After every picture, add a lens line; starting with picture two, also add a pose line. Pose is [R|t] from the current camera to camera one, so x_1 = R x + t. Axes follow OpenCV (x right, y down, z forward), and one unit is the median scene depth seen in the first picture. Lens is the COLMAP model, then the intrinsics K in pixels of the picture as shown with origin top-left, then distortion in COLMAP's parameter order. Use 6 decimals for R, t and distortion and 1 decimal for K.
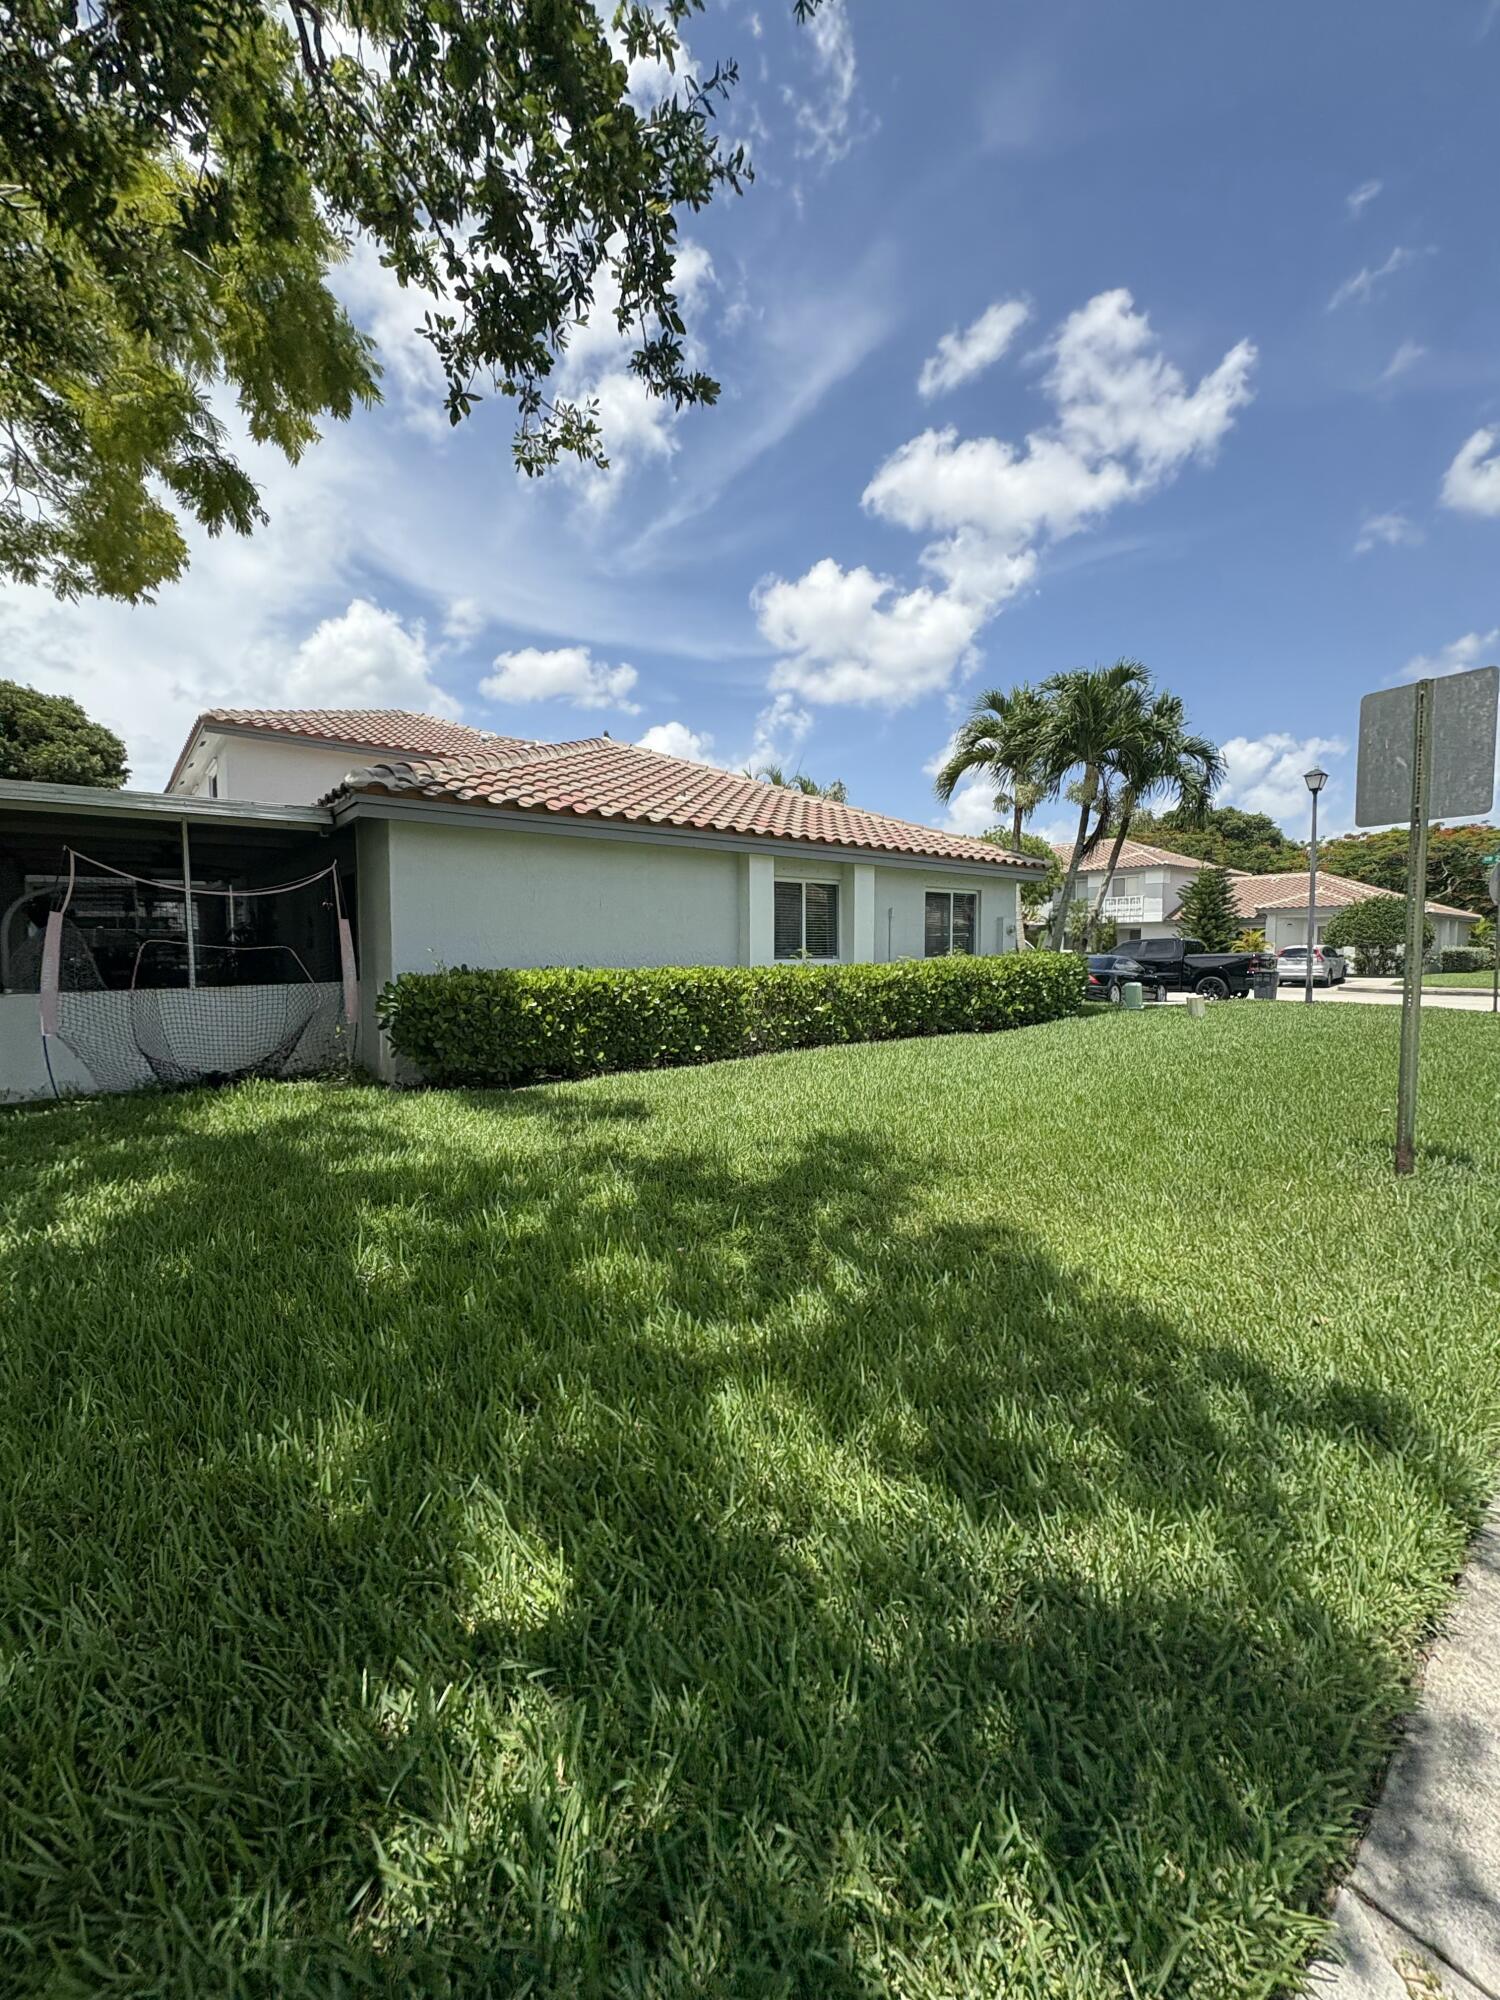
lens RADIAL K [[800.3, 0, 750.0], [0, 800.3, 1000.0], [0, 0, 1]] dist [0.001656, -0.000366]
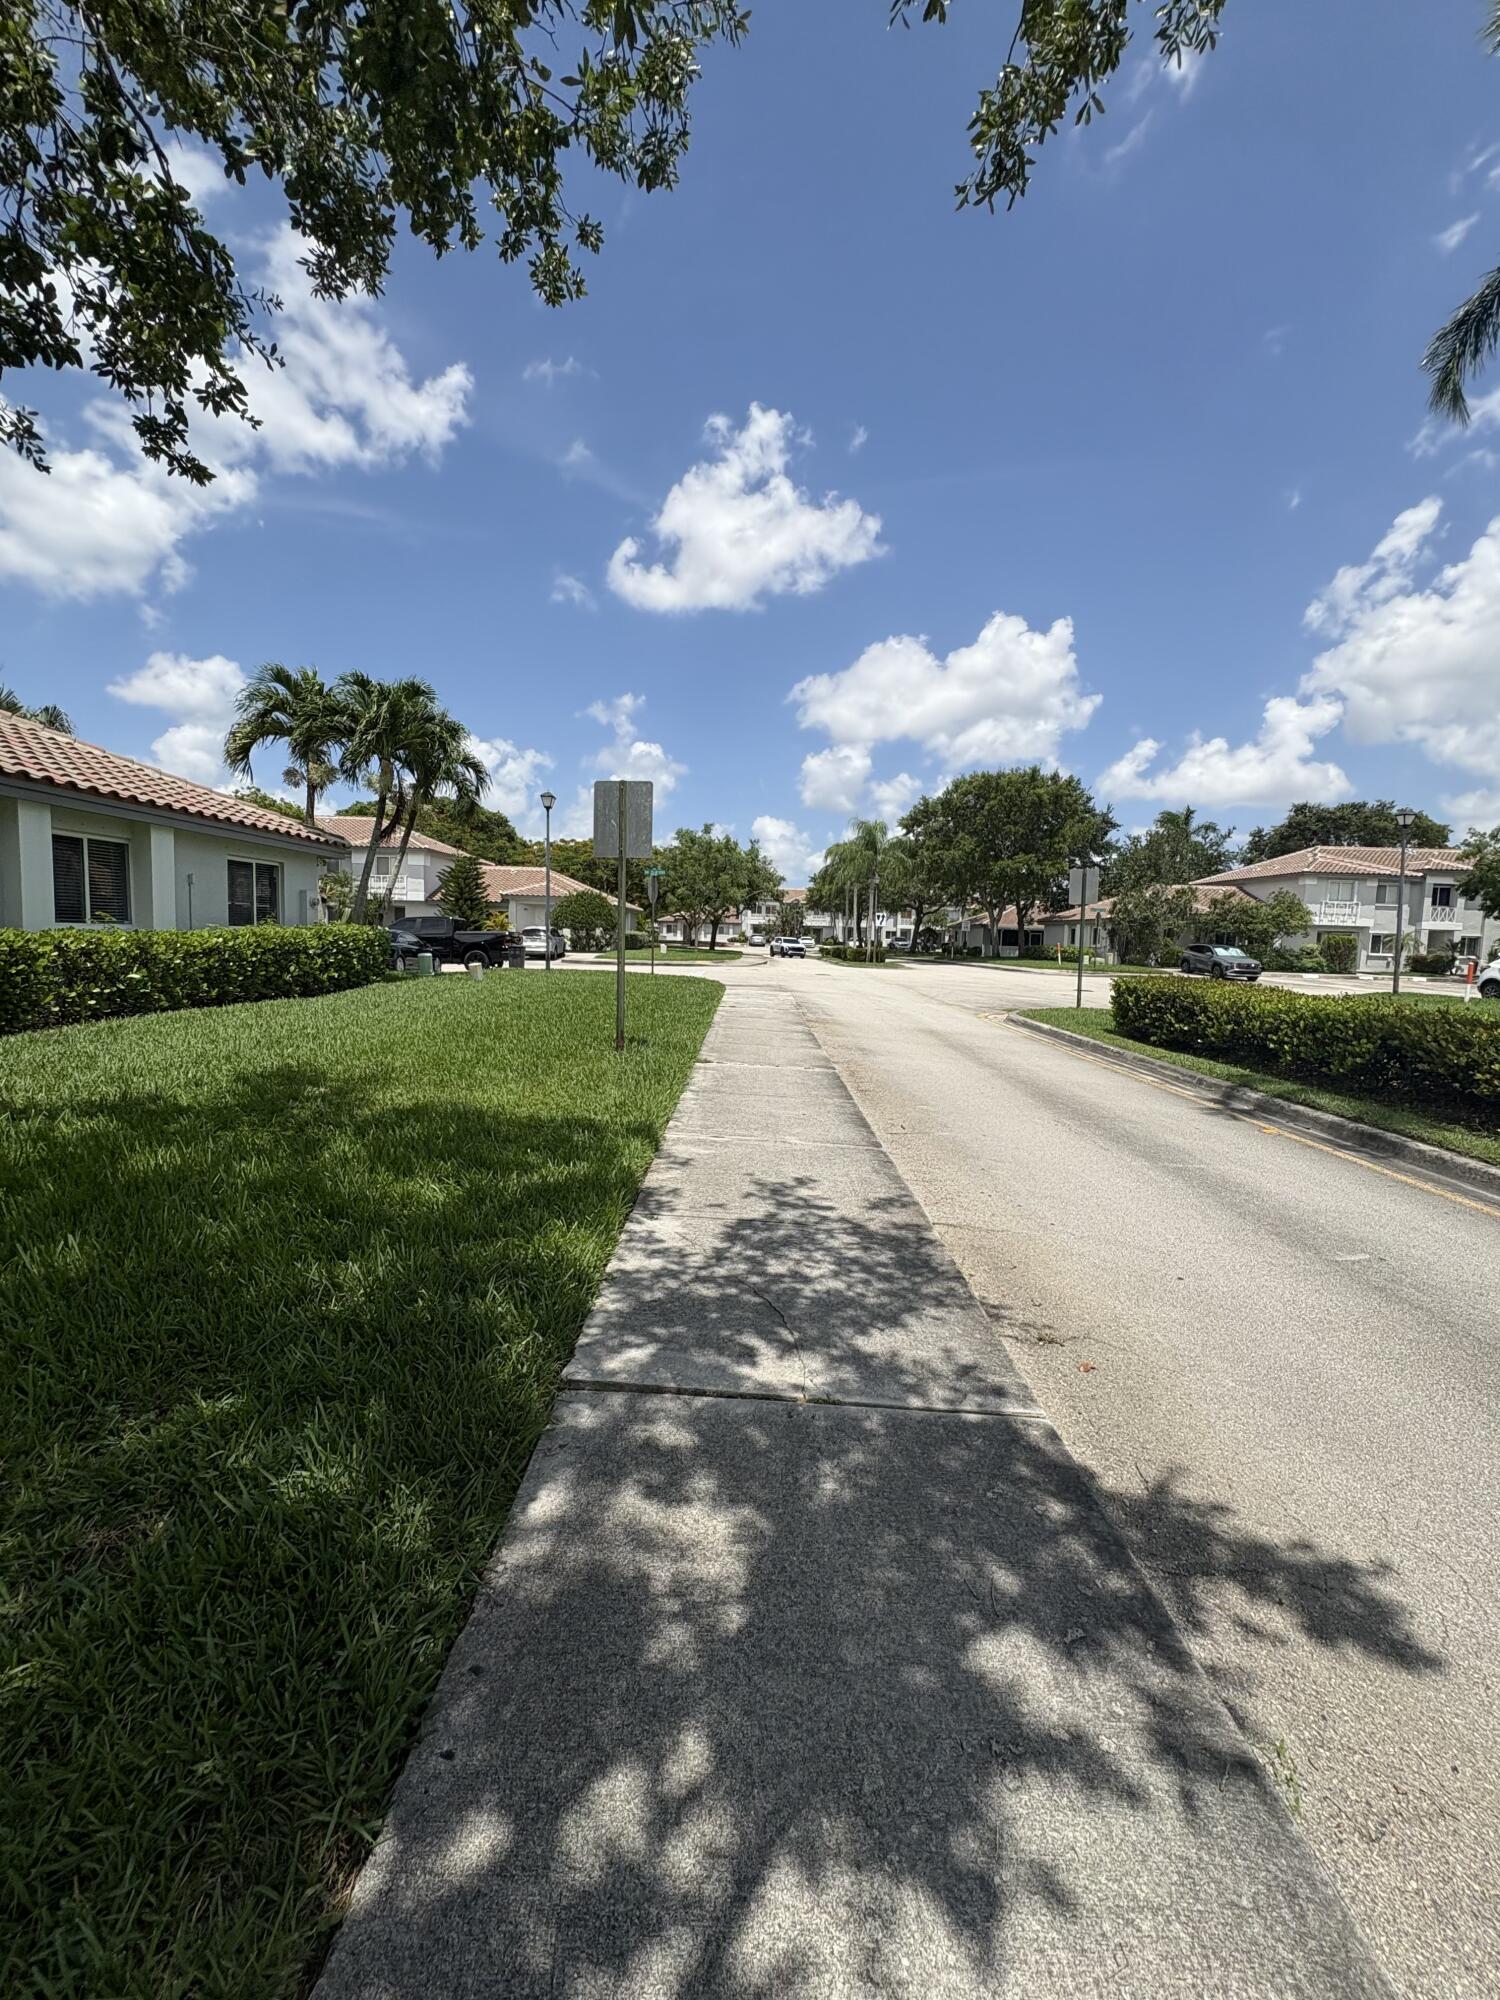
lens RADIAL K [[800.3, 0, 750.0], [0, 800.3, 1000.0], [0, 0, 1]] dist [0.001656, -0.000366]
pose [[0.642723, -0.039833, 0.765063, -0.122165], [0.017445, 0.999149, 0.037366, 0.012071], [-0.765900, -0.010670, 0.642871, -0.125957]]
